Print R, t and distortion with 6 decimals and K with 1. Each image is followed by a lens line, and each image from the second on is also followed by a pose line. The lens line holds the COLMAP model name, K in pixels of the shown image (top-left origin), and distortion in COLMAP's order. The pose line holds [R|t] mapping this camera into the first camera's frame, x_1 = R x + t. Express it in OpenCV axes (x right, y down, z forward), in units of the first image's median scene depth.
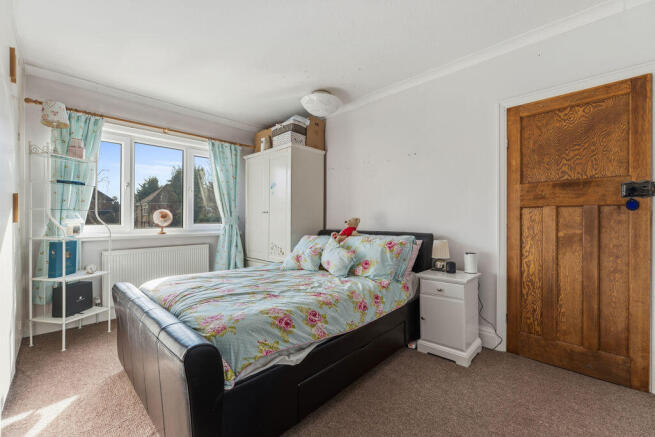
lens RADIAL K [[273.2, 0, 327.5], [0, 273.2, 218.5], [0, 0, 1]] dist [-0.000569, 0.000009]
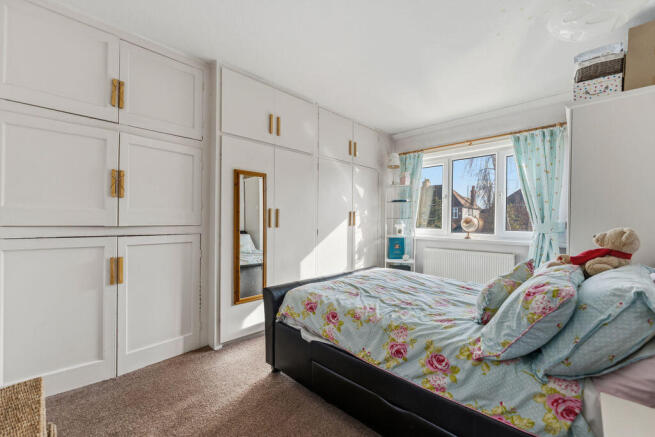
lens RADIAL K [[271.2, 0, 327.5], [0, 271.2, 218.5], [0, 0, 1]] dist [0.000159, 0.000011]
pose [[-0.013212, -0.007387, -0.999885, 0.496535], [-0.005107, 0.999960, -0.007320, -0.013337], [0.999900, 0.005009, -0.013249, 0.475236]]
